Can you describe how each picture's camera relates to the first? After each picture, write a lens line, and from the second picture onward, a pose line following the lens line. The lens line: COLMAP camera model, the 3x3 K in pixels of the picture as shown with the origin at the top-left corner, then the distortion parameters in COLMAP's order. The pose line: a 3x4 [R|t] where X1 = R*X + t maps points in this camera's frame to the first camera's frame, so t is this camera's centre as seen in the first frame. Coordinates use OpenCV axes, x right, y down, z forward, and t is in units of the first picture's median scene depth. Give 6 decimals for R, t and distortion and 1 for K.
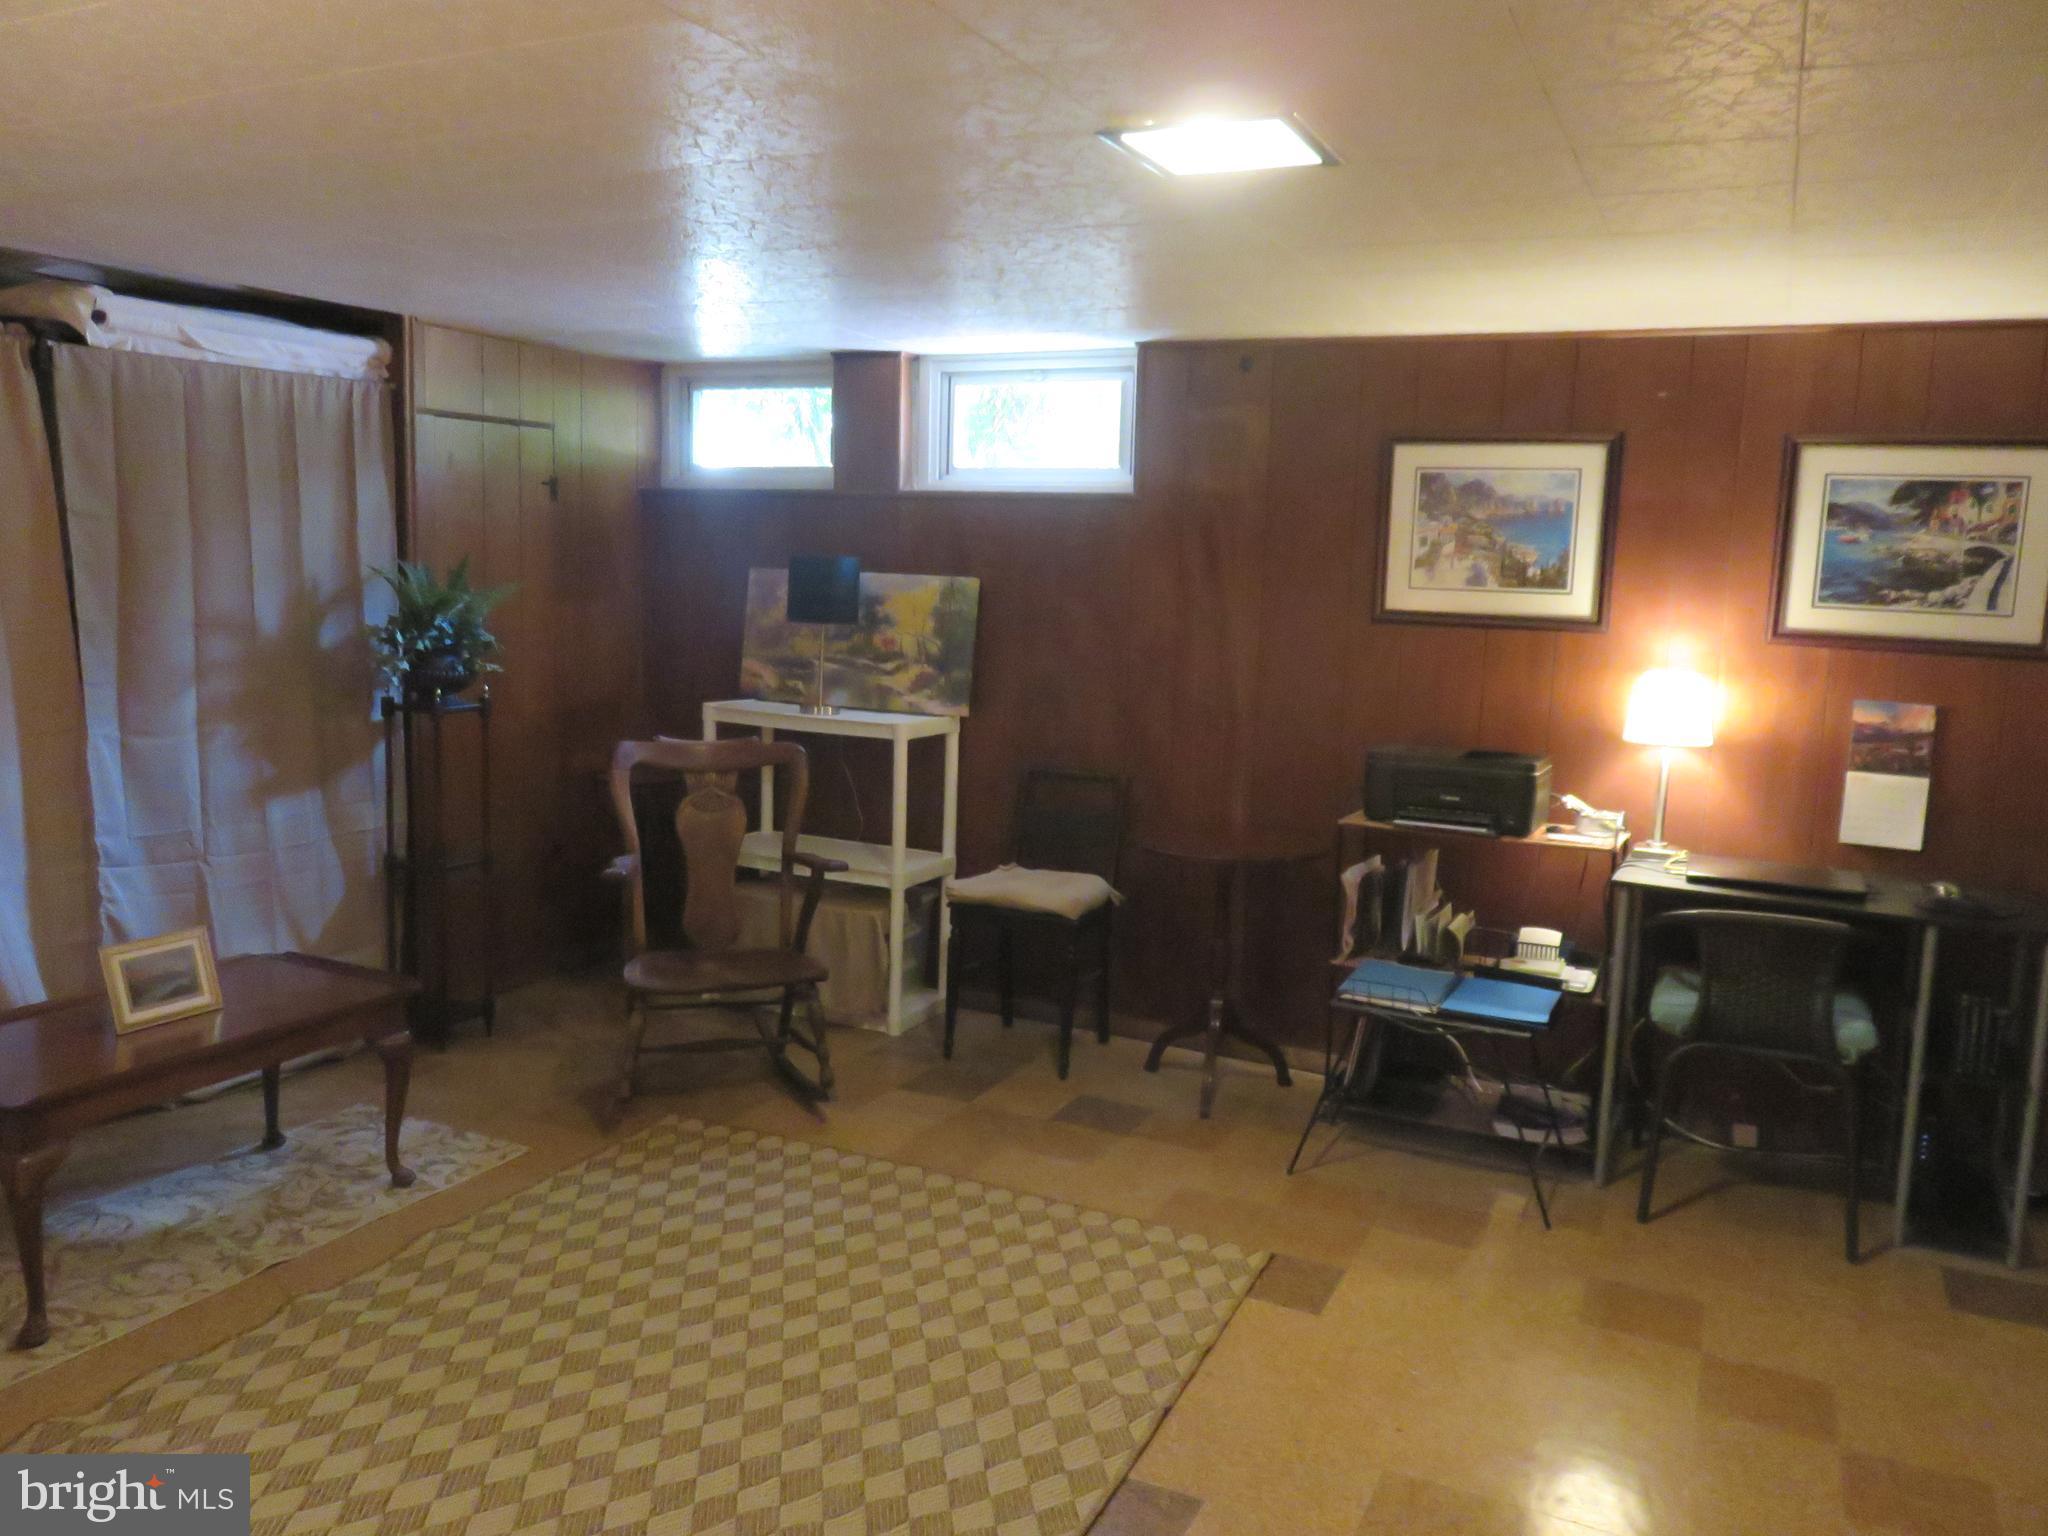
lens RADIAL K [[1542.2, 0, 1026.1], [0, 1542.2, 767.7], [0, 0, 1]] dist [-0.035100, 0.035397]
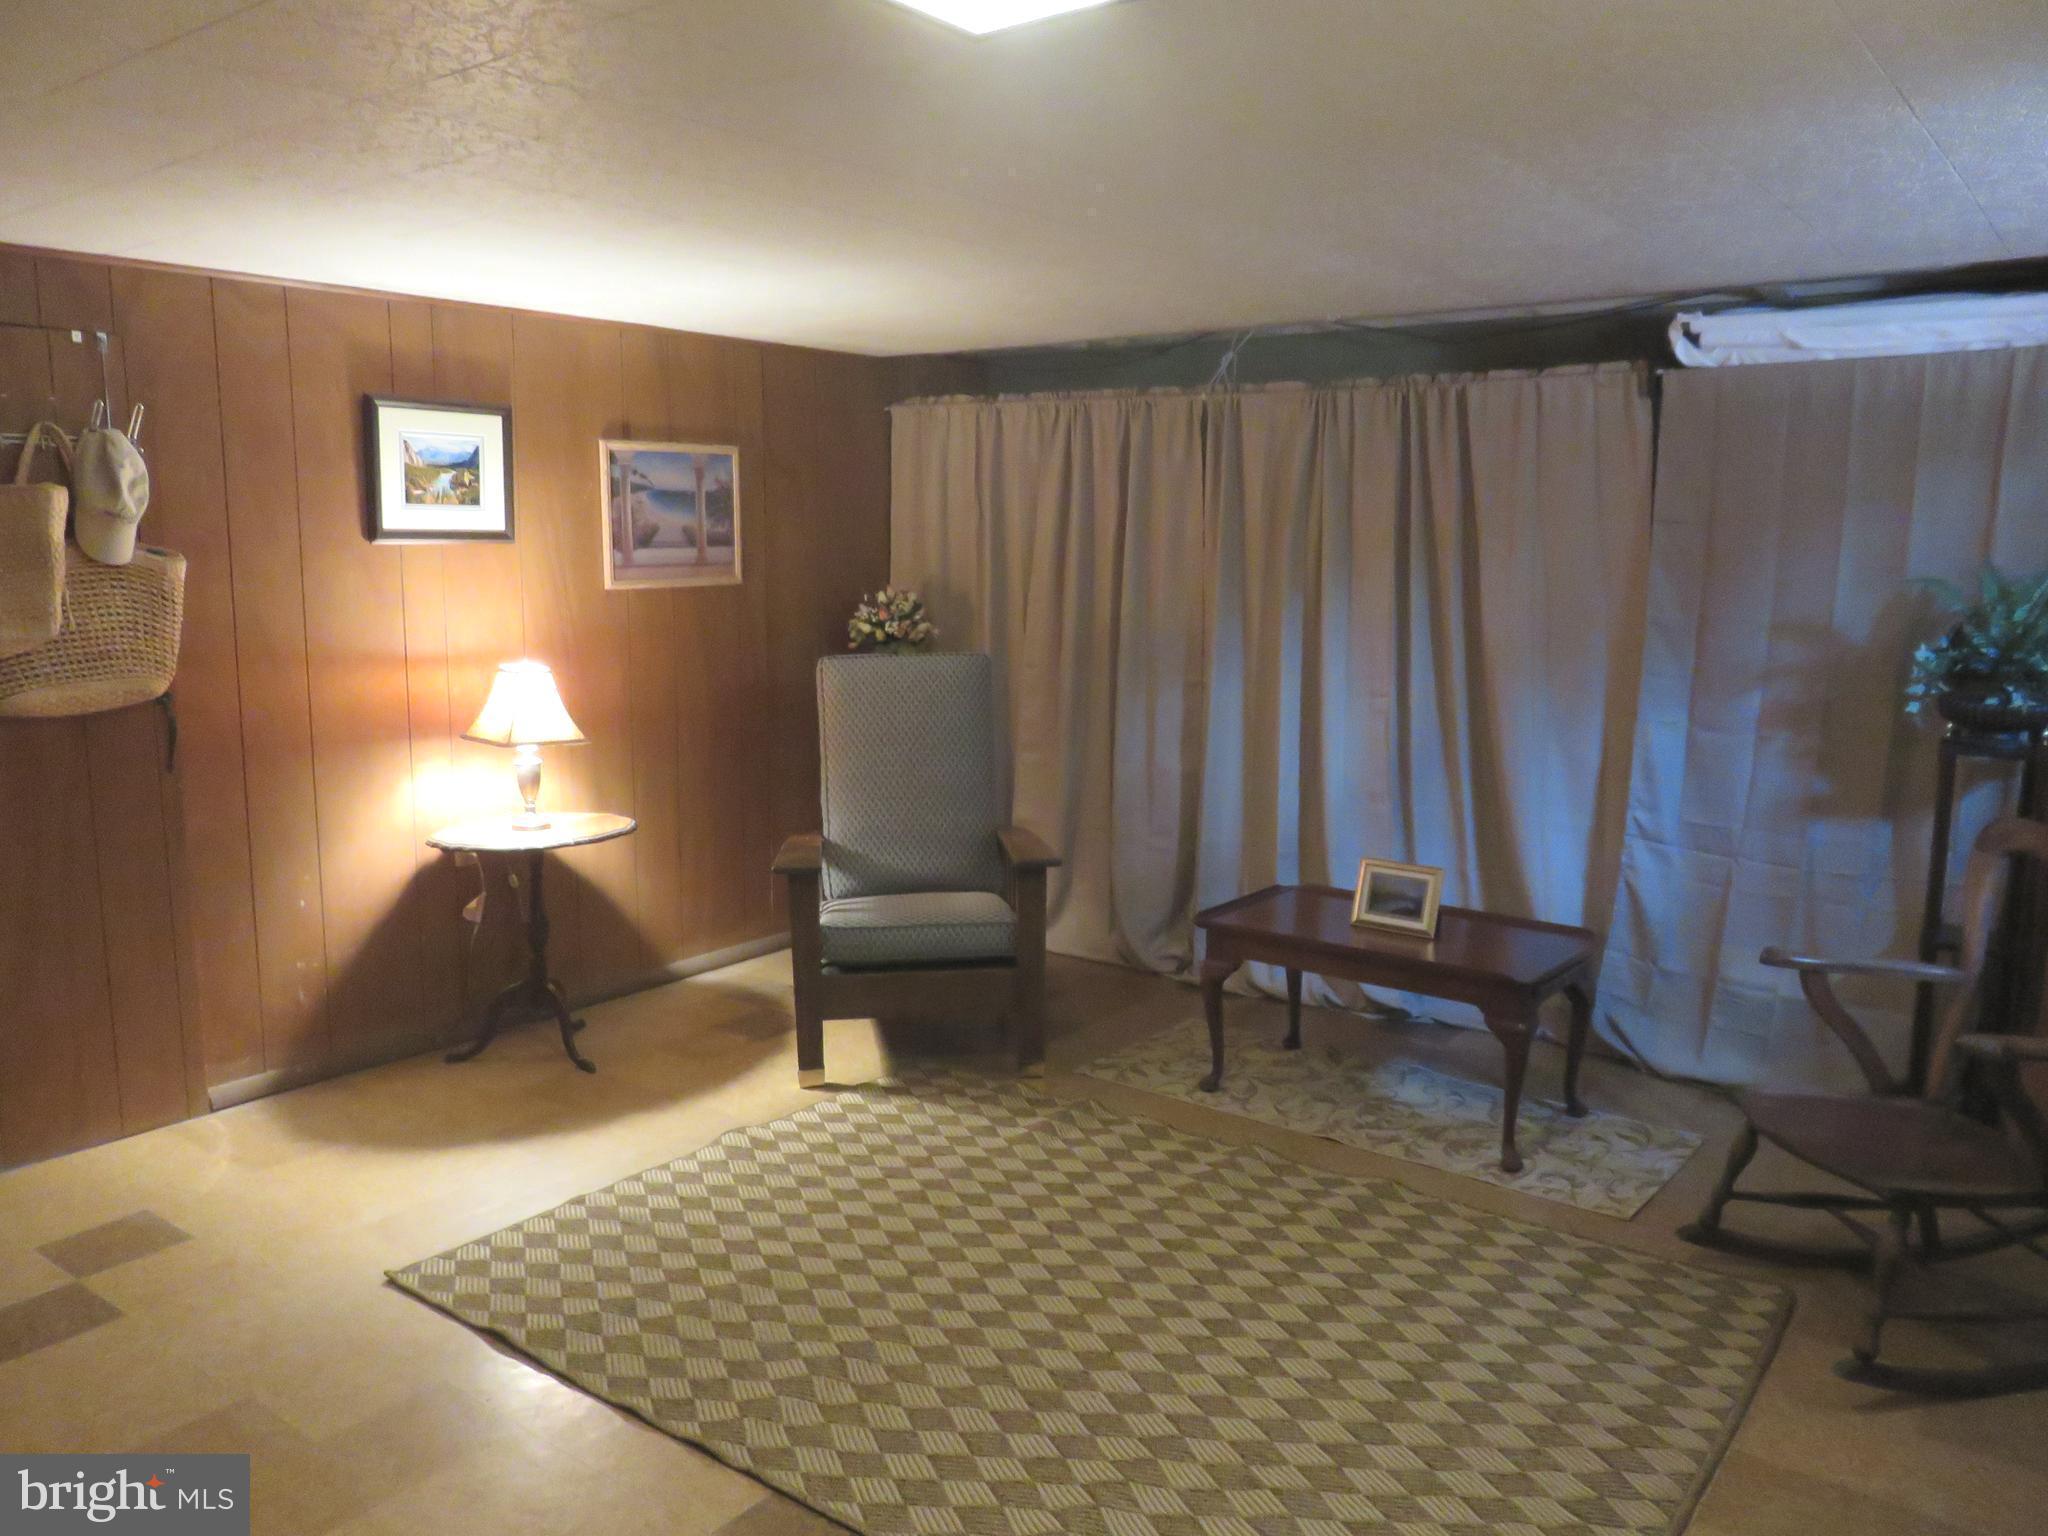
lens RADIAL K [[1542.2, 0, 1026.0], [0, 1542.2, 767.4], [0, 0, 1]] dist [-0.035100, 0.035397]
pose [[-0.202388, 0.119636, -0.971970, 0.674306], [-0.146556, 0.977633, 0.150850, -0.104771], [0.968277, 0.172978, -0.180328, 0.901828]]
